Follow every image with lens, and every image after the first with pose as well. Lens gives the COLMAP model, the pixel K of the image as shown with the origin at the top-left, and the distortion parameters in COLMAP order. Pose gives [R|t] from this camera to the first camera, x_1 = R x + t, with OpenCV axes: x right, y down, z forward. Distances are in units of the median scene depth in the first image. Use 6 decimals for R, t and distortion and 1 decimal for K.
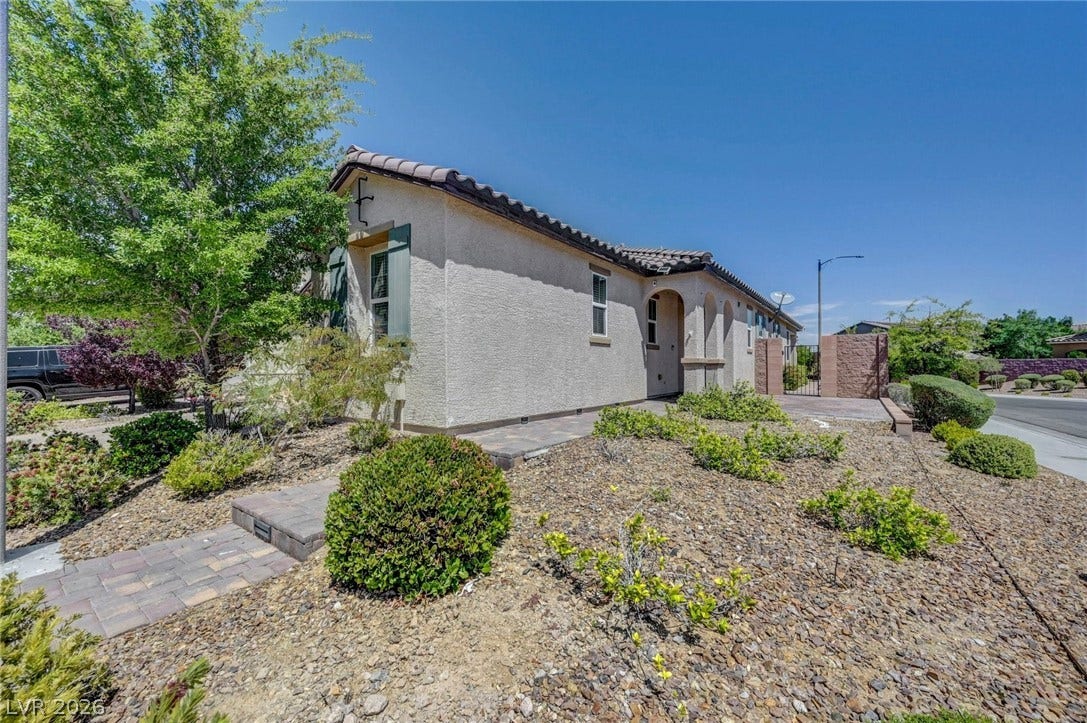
lens RADIAL K [[428.7, 0, 543.5], [0, 428.7, 361.5], [0, 0, 1]] dist [-0.000593, -0.000137]
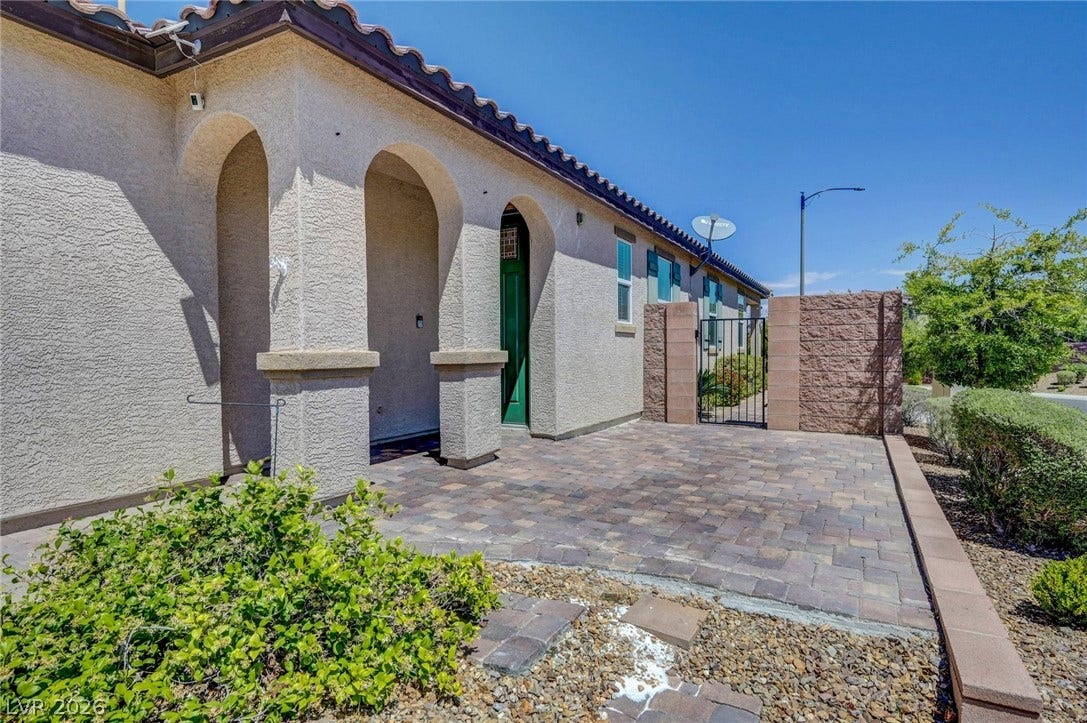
lens RADIAL K [[570.9, 0, 547.1], [0, 570.9, 358.3], [0, 0, 1]] dist [0.002191, 0.000483]
pose [[0.991350, -0.004775, 0.131158, 0.463528], [0.001736, 0.999727, 0.023281, -0.012643], [-0.131233, -0.022852, 0.991088, 0.591680]]
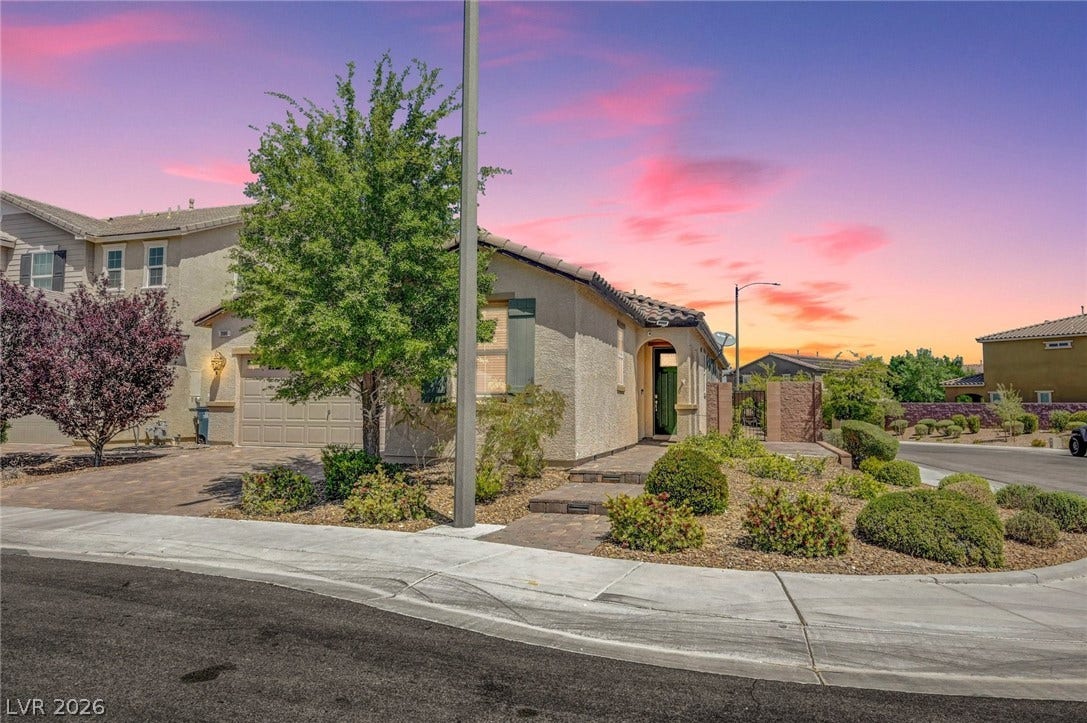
lens RADIAL K [[691.5, 0, 544.3], [0, 691.5, 359.4], [0, 0, 1]] dist [0.002582, 0.000944]
pose [[0.942602, 0.030549, 0.332519, -0.576515], [-0.012417, 0.998324, -0.056517, -0.018826], [-0.333688, 0.049144, 0.941402, -0.544967]]
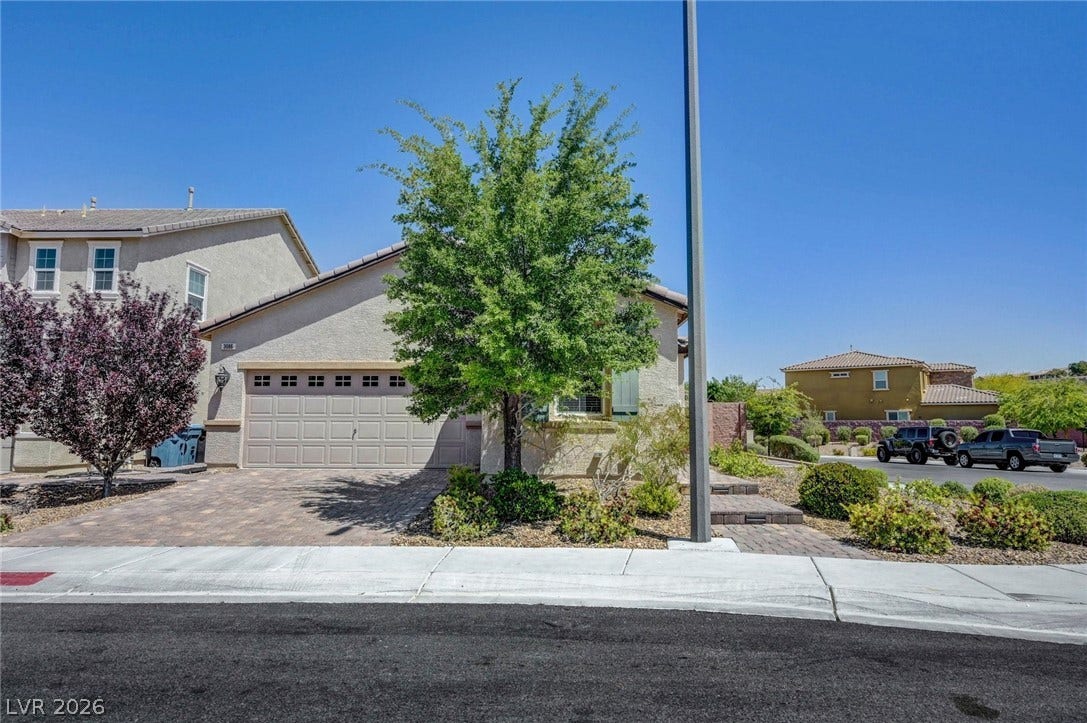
lens RADIAL K [[634.8, 0, 543.5], [0, 634.8, 361.5], [0, 0, 1]] dist [-0.001182, 0.000439]
pose [[0.815912, 0.062147, 0.574826, -1.014591], [-0.011658, 0.995773, -0.091110, -0.011176], [-0.578058, 0.067637, 0.813187, -0.255995]]
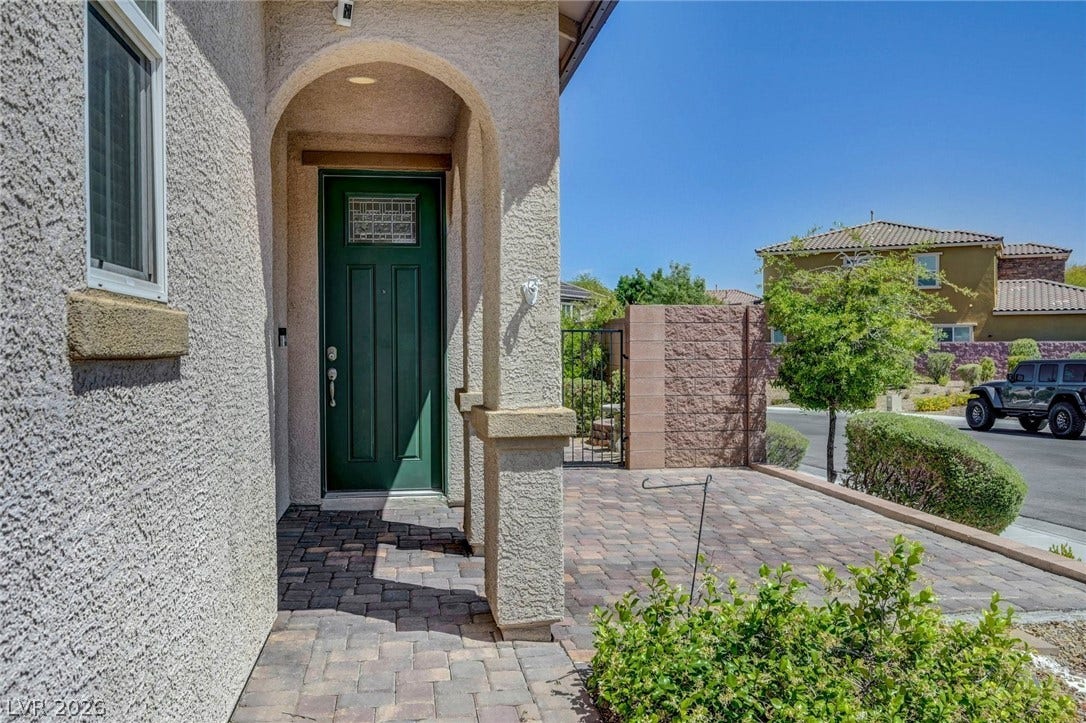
lens RADIAL K [[933.1, 0, 543.0], [0, 933.1, 361.5], [0, 0, 1]] dist [0.001700, -0.000715]
pose [[0.708700, -0.012880, 0.705392, 0.035320], [-0.005762, 0.999694, 0.024042, -0.042080], [-0.705486, -0.021103, 0.708410, 0.675094]]
